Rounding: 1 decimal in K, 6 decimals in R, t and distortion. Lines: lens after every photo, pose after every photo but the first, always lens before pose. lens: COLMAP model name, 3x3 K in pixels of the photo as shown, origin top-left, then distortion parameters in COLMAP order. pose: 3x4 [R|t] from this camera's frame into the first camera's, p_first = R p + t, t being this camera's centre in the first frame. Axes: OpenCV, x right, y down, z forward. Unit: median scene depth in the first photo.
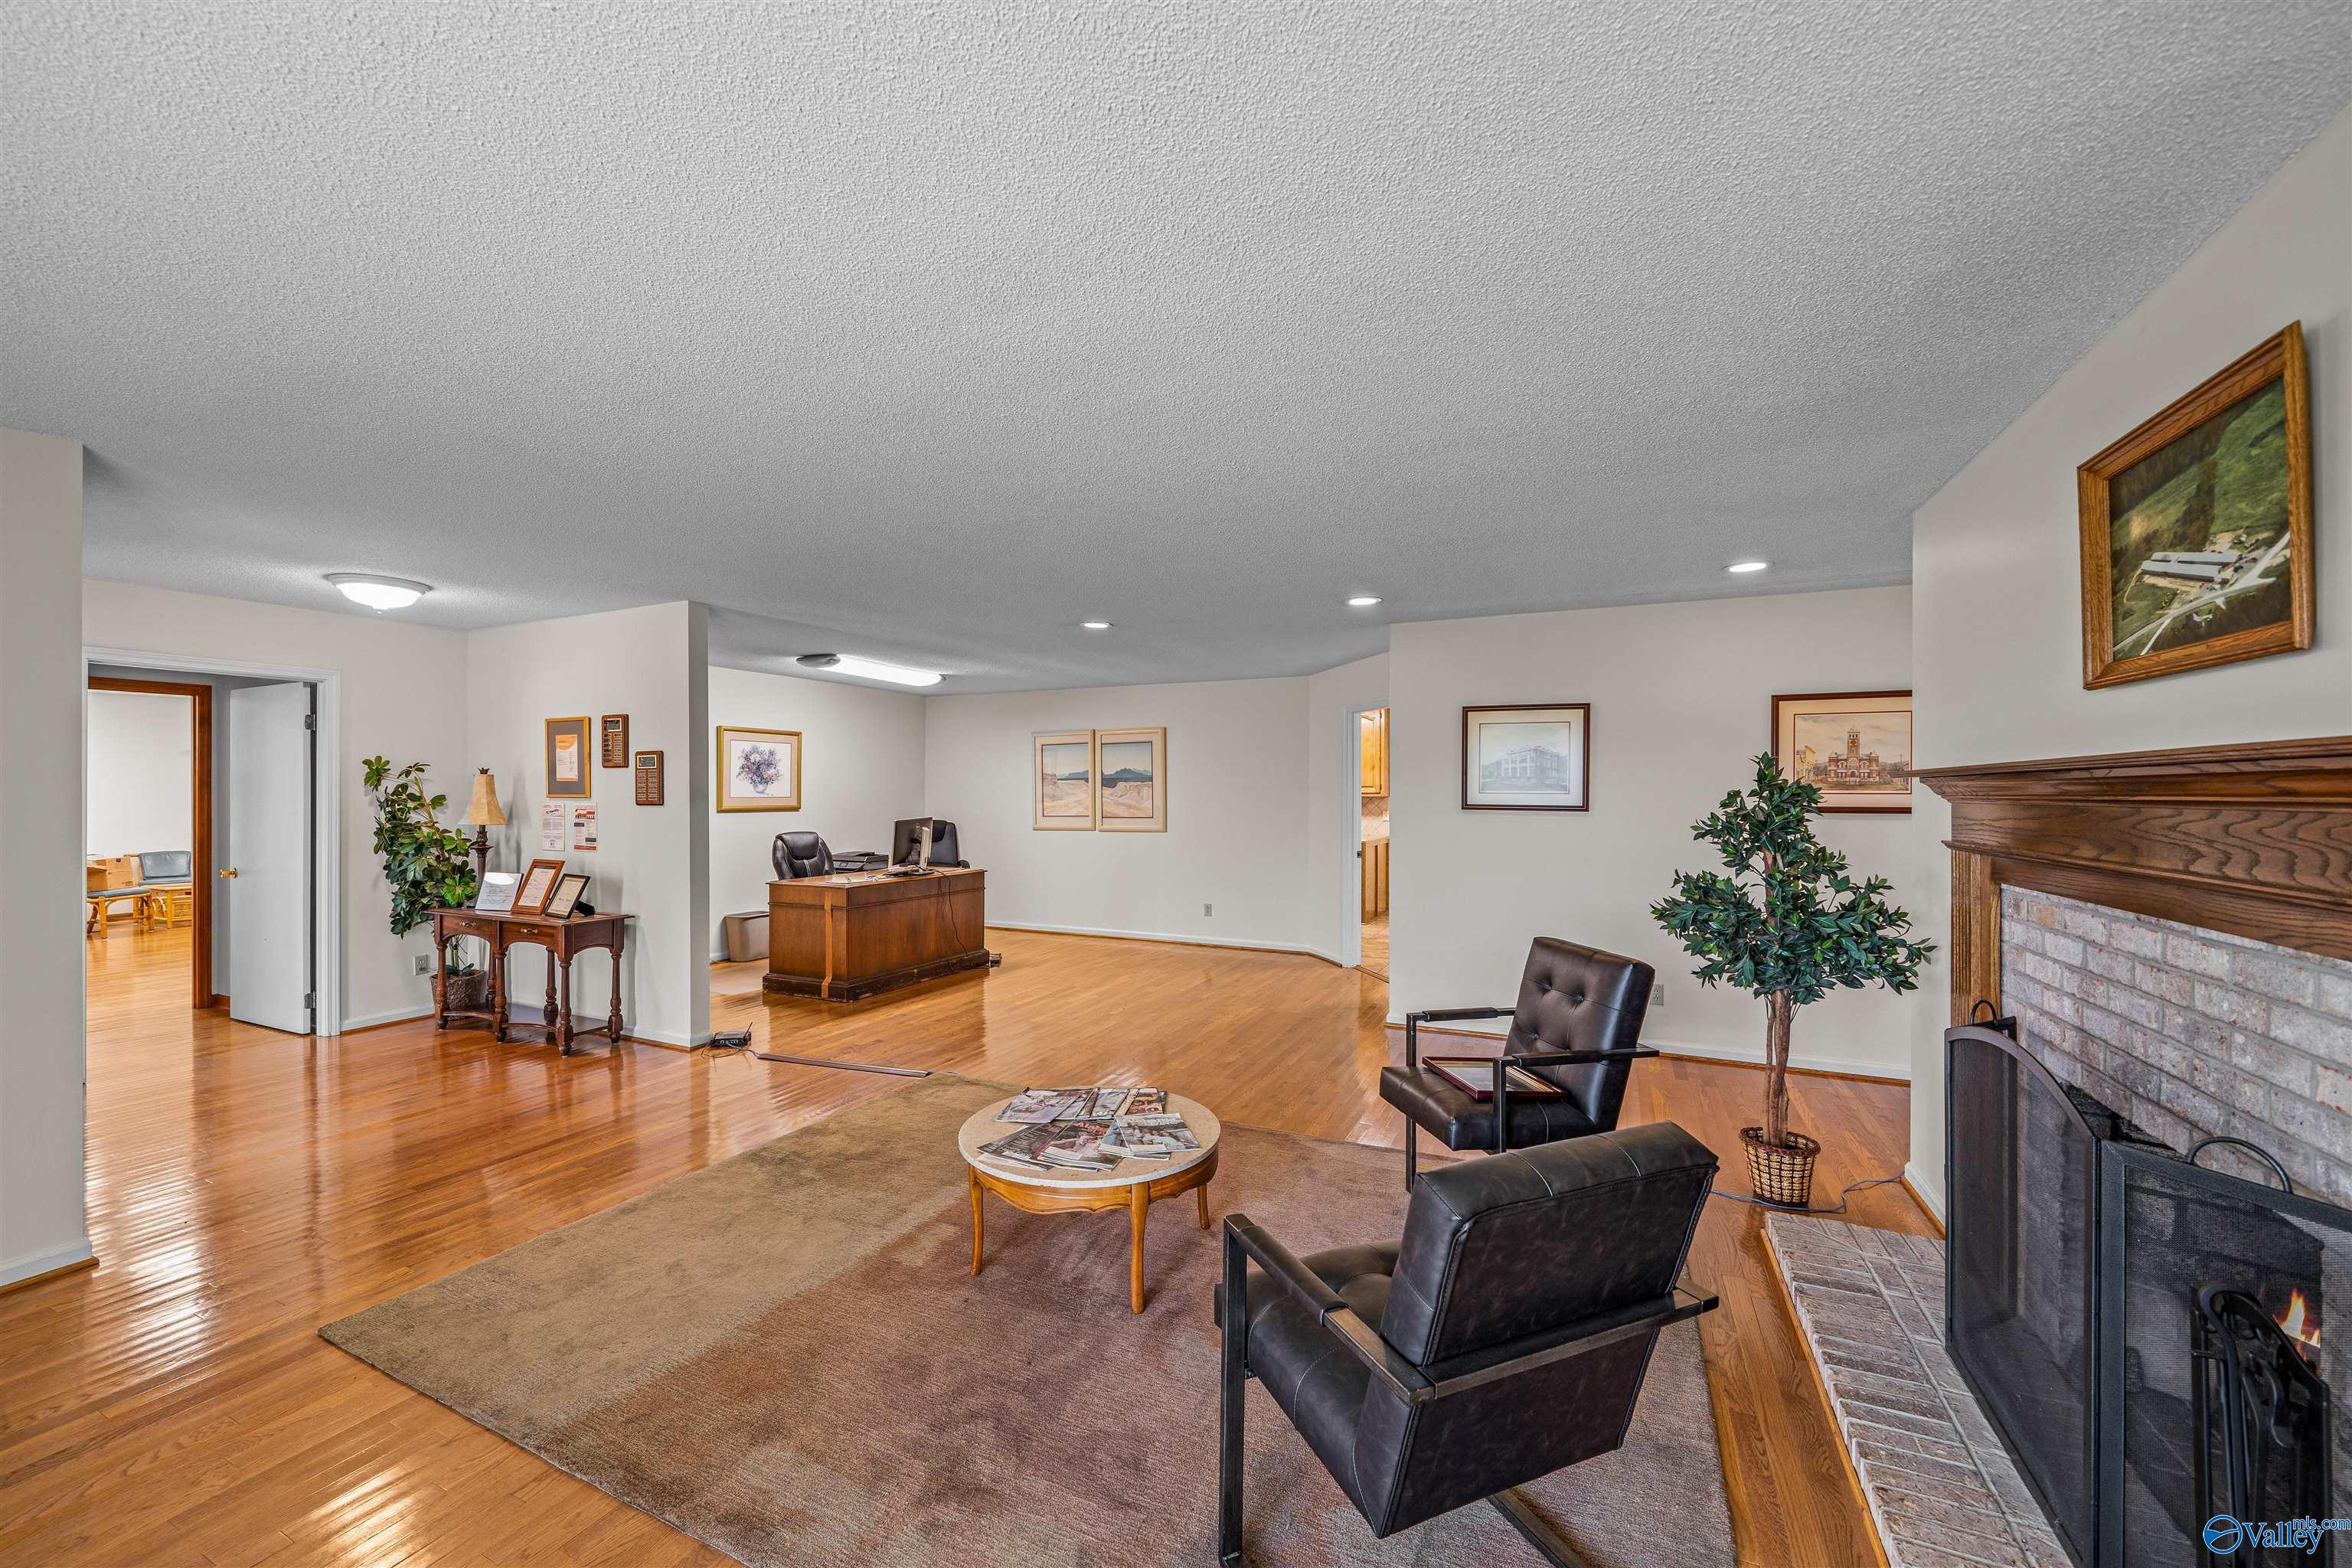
lens RADIAL K [[927.1, 0, 1164.4], [0, 927.1, 793.3], [0, 0, 1]] dist [-0.002705, 0.000559]
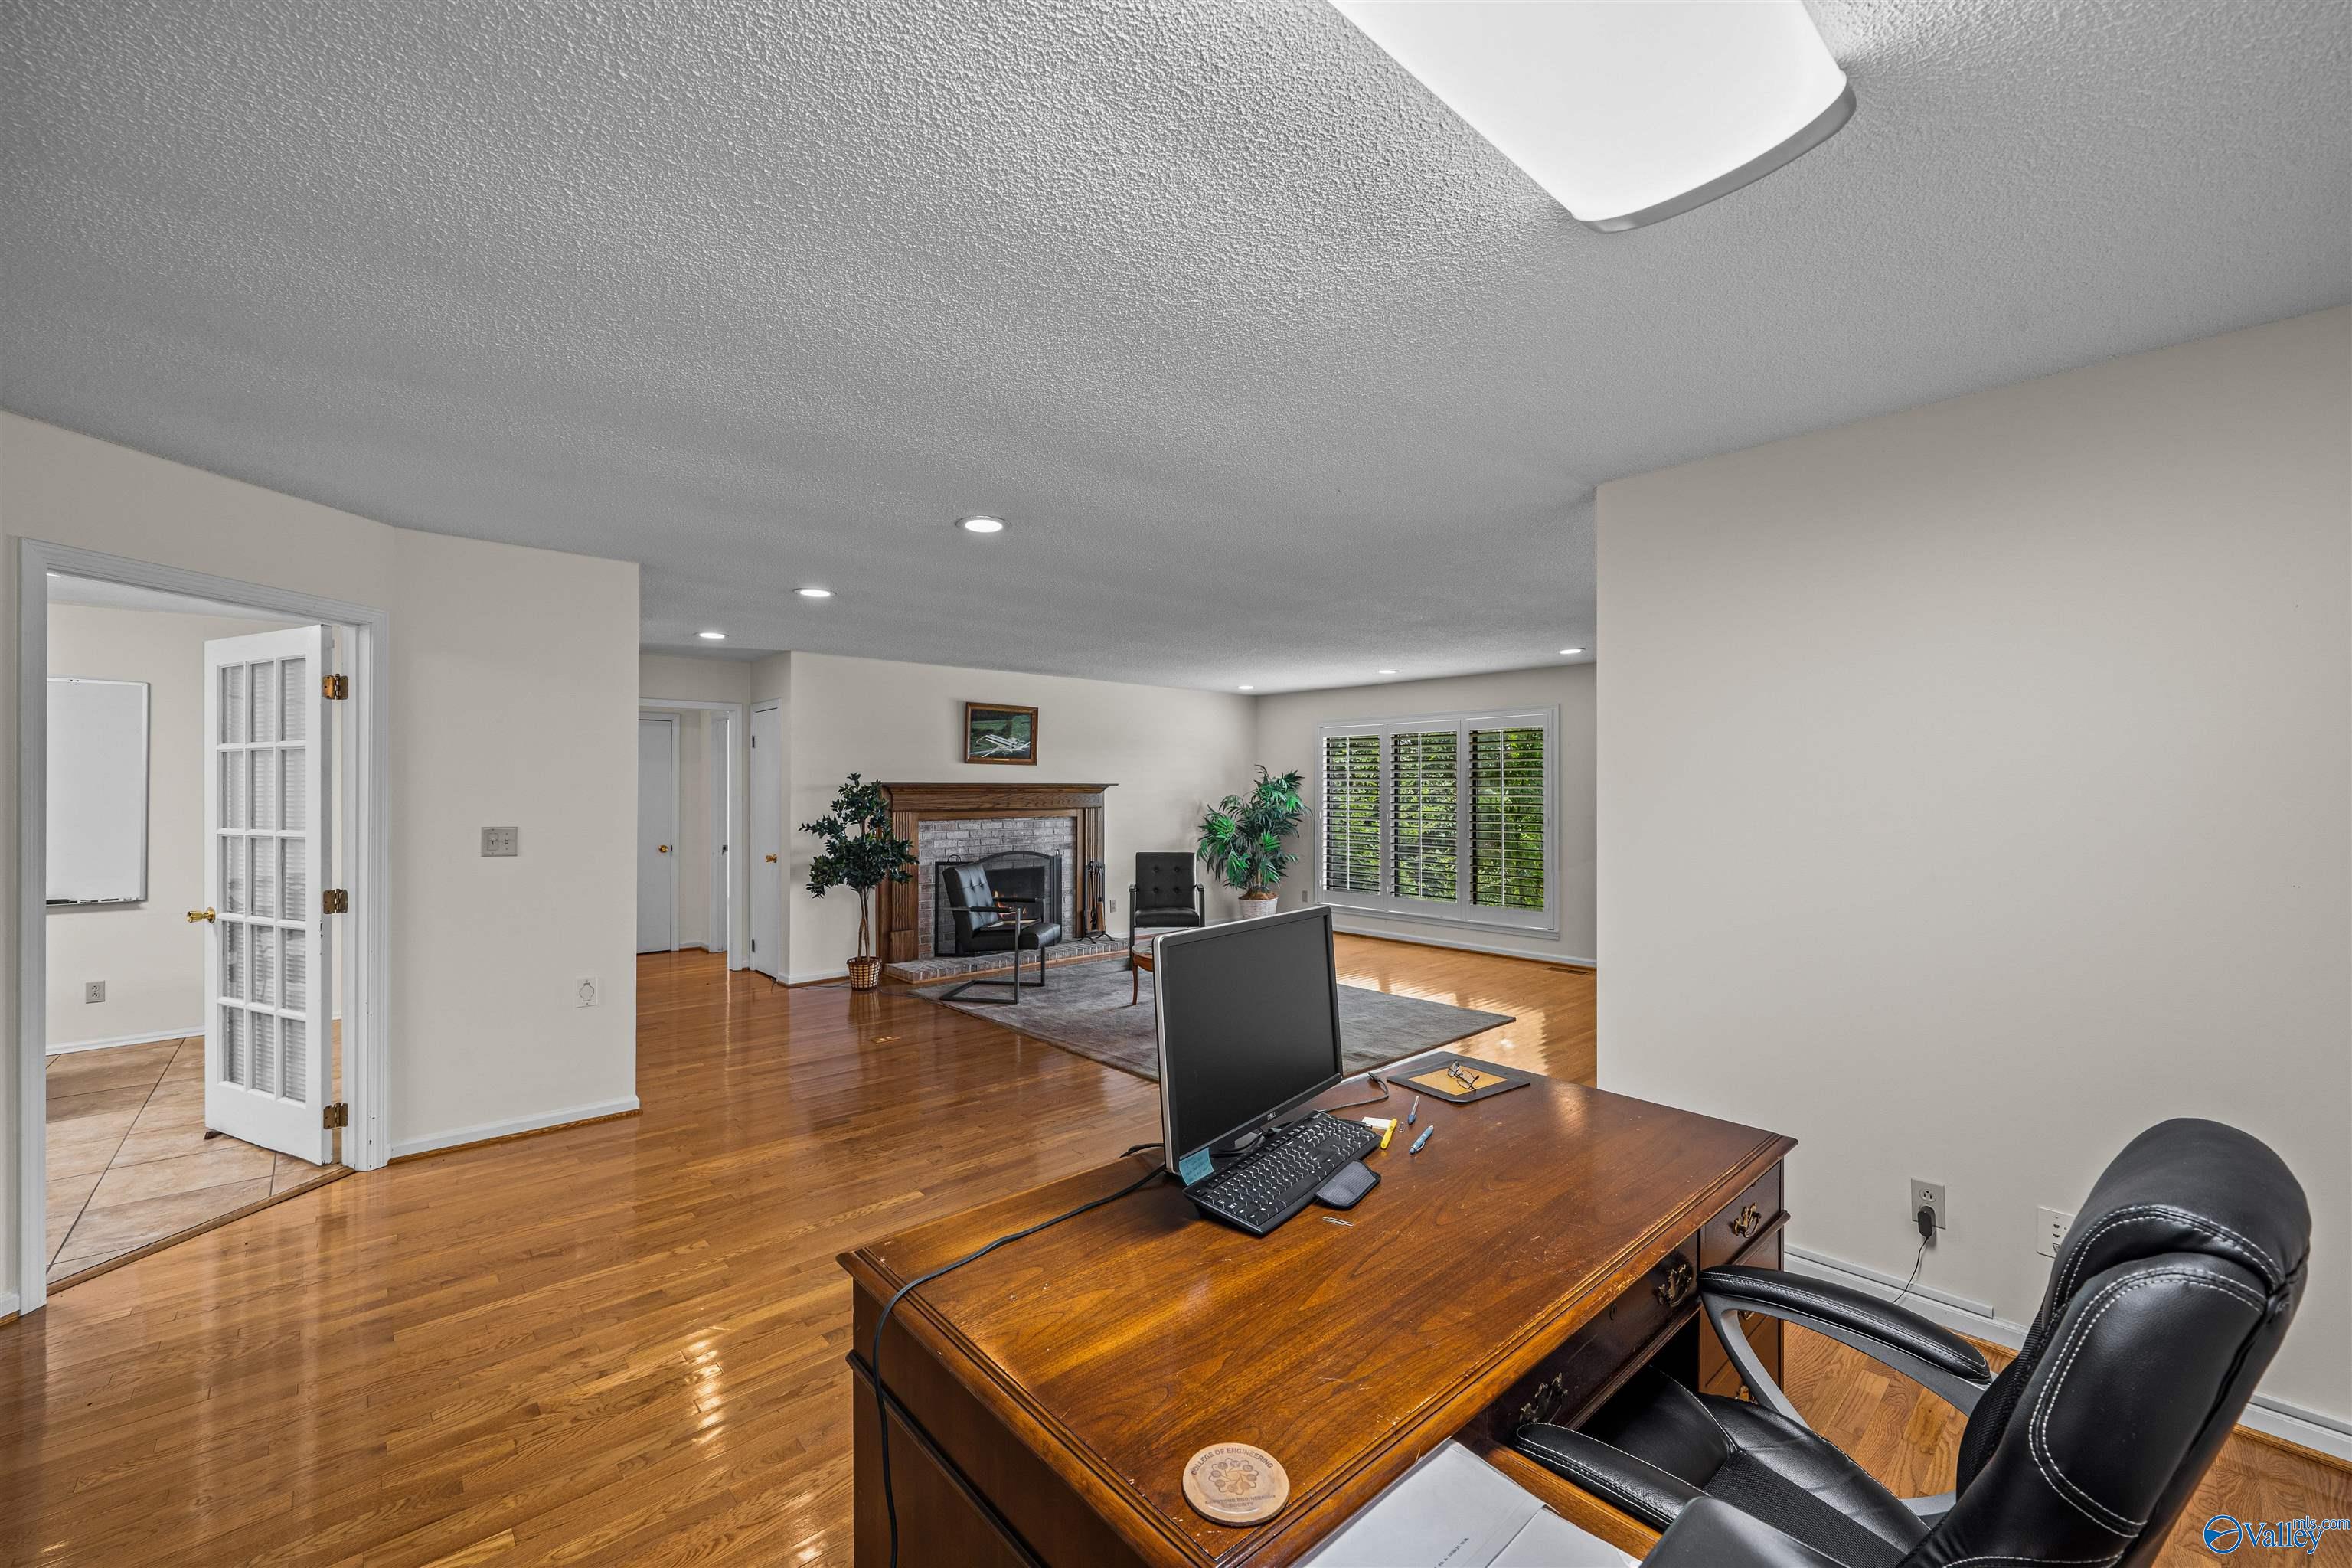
lens RADIAL K [[927.1, 0, 1177.7], [0, 927.1, 781.5], [0, 0, 1]] dist [-0.002705, 0.000559]
pose [[-0.929142, 0.002419, 0.369714, -0.352400], [0.000484, 0.999986, -0.005327, -0.005394], [-0.369722, -0.004770, -0.929130, 1.256069]]
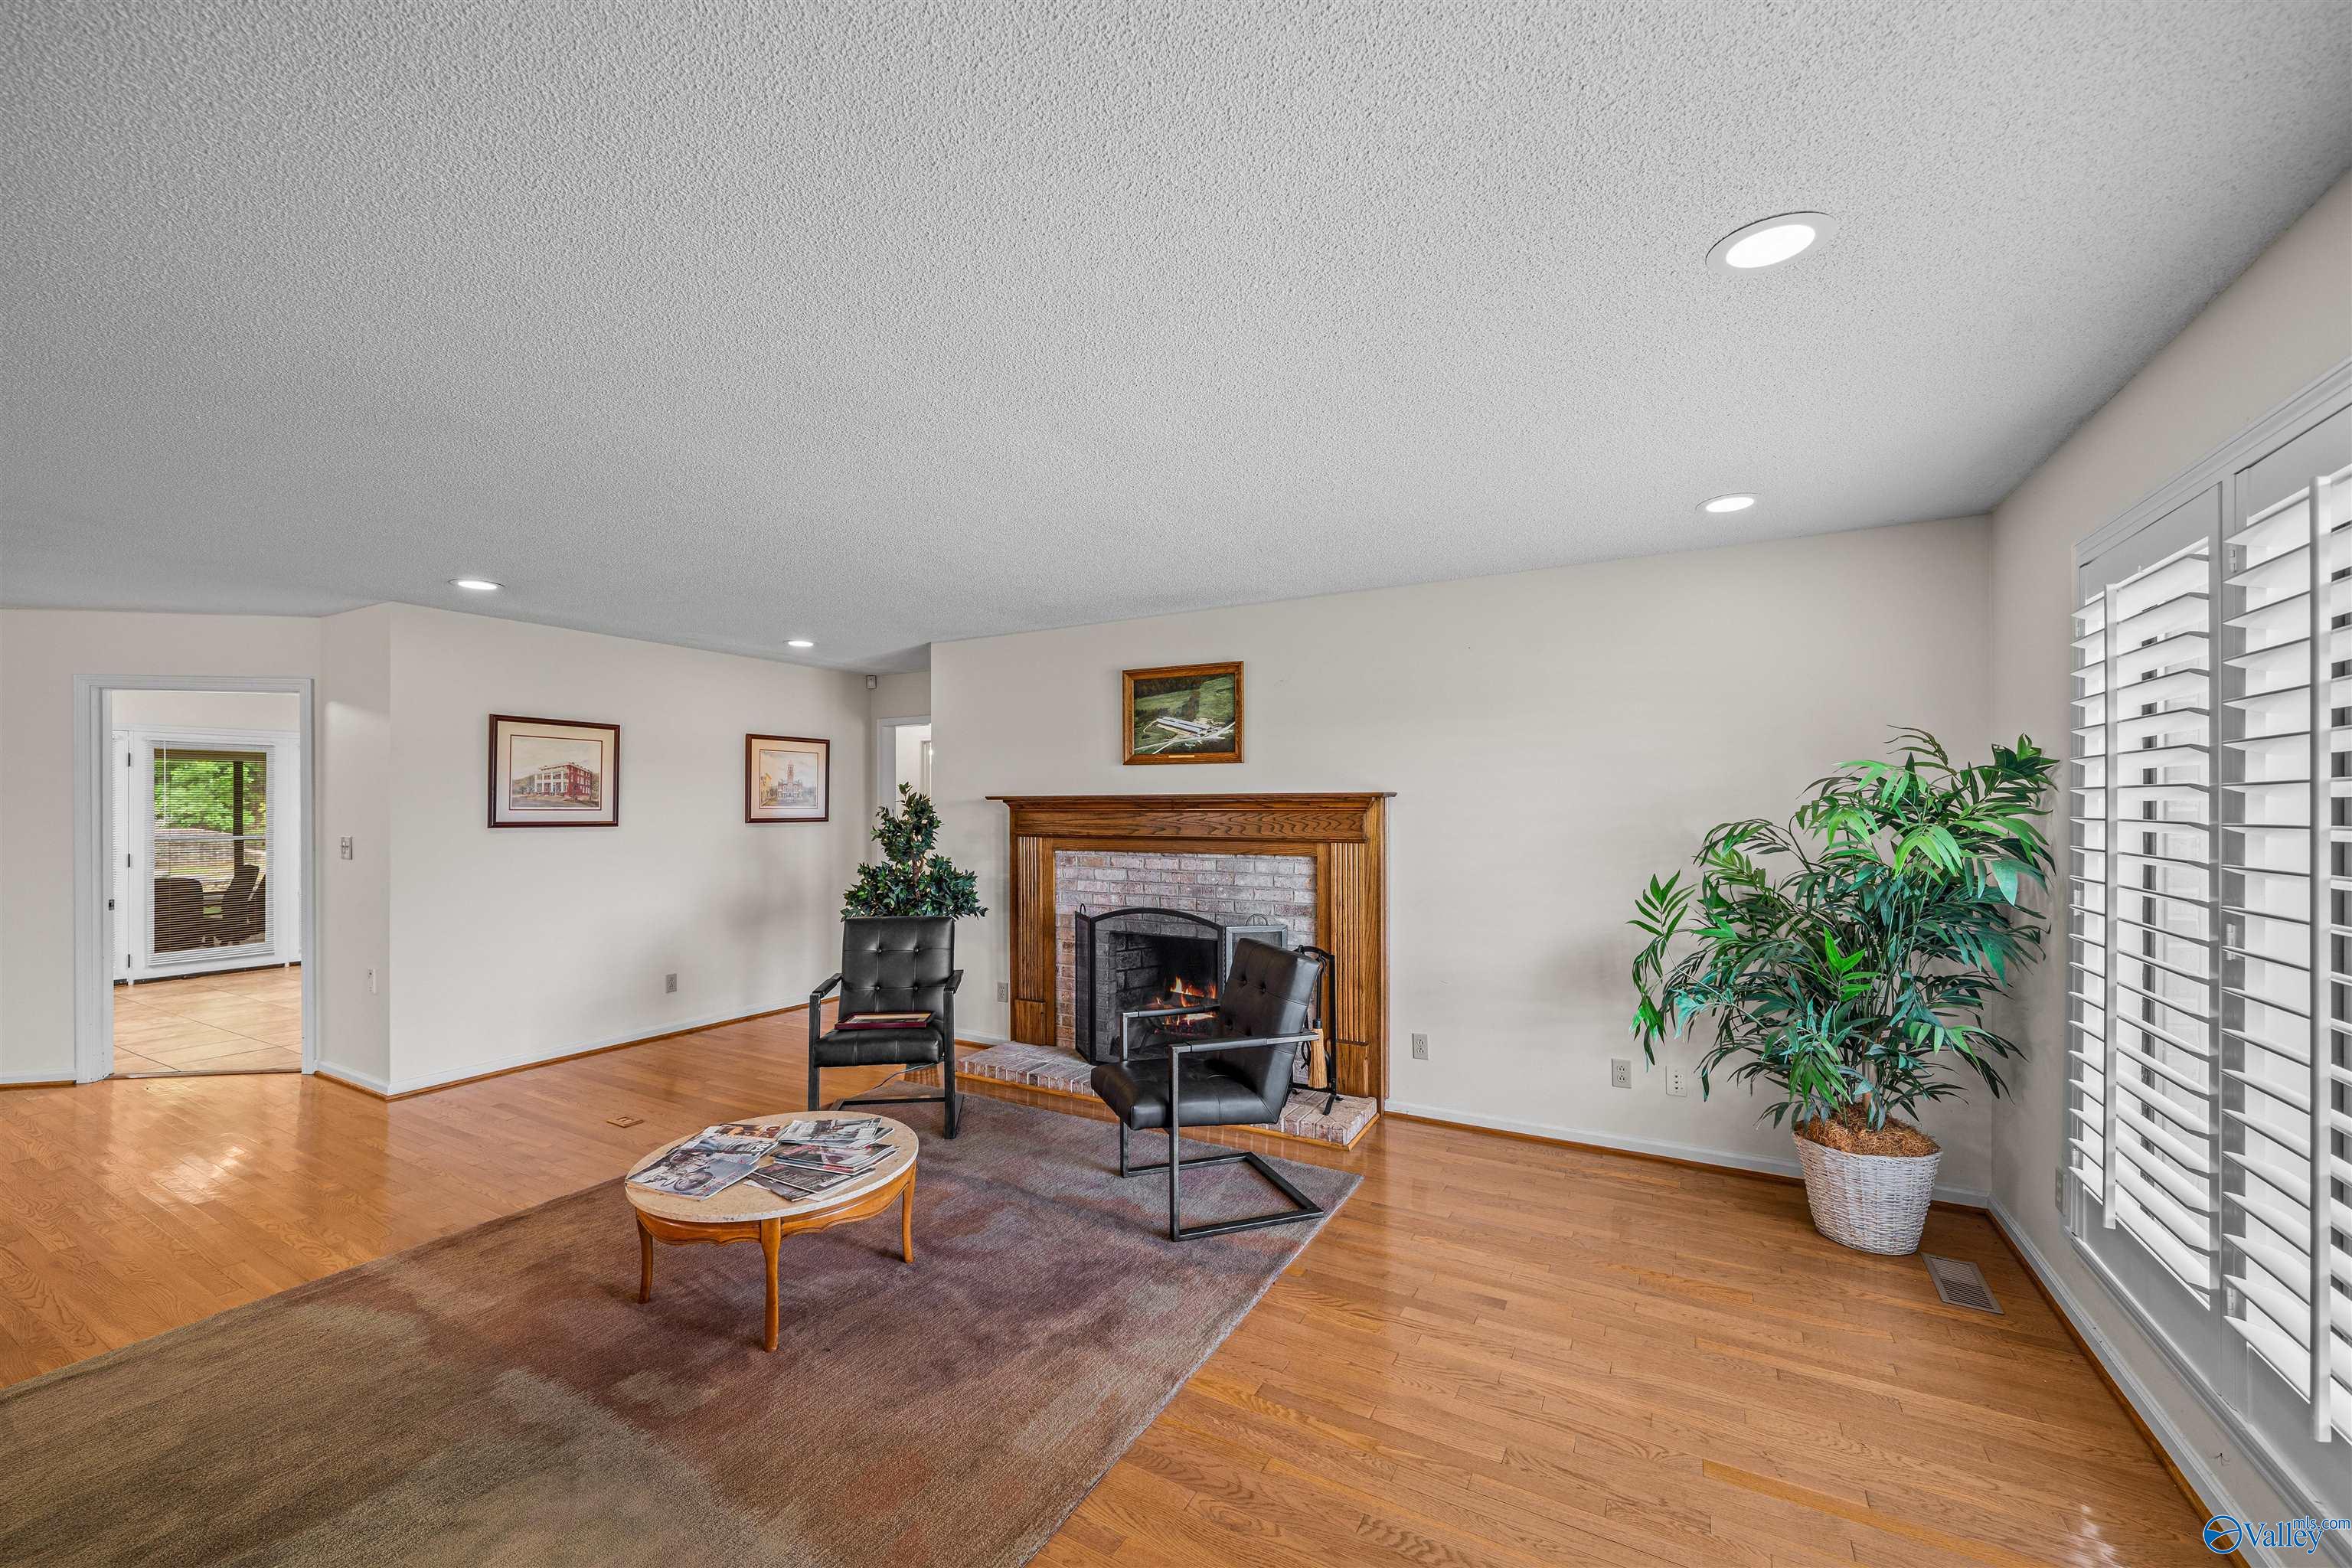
lens RADIAL K [[927.1, 0, 1178.2], [0, 927.1, 806.2], [0, 0, 1]] dist [-0.002705, 0.000559]
pose [[0.056377, -0.001499, 0.998408, -0.423772], [0.003697, 0.999992, 0.001292, -0.001975], [-0.998403, 0.003619, 0.056382, 0.220038]]
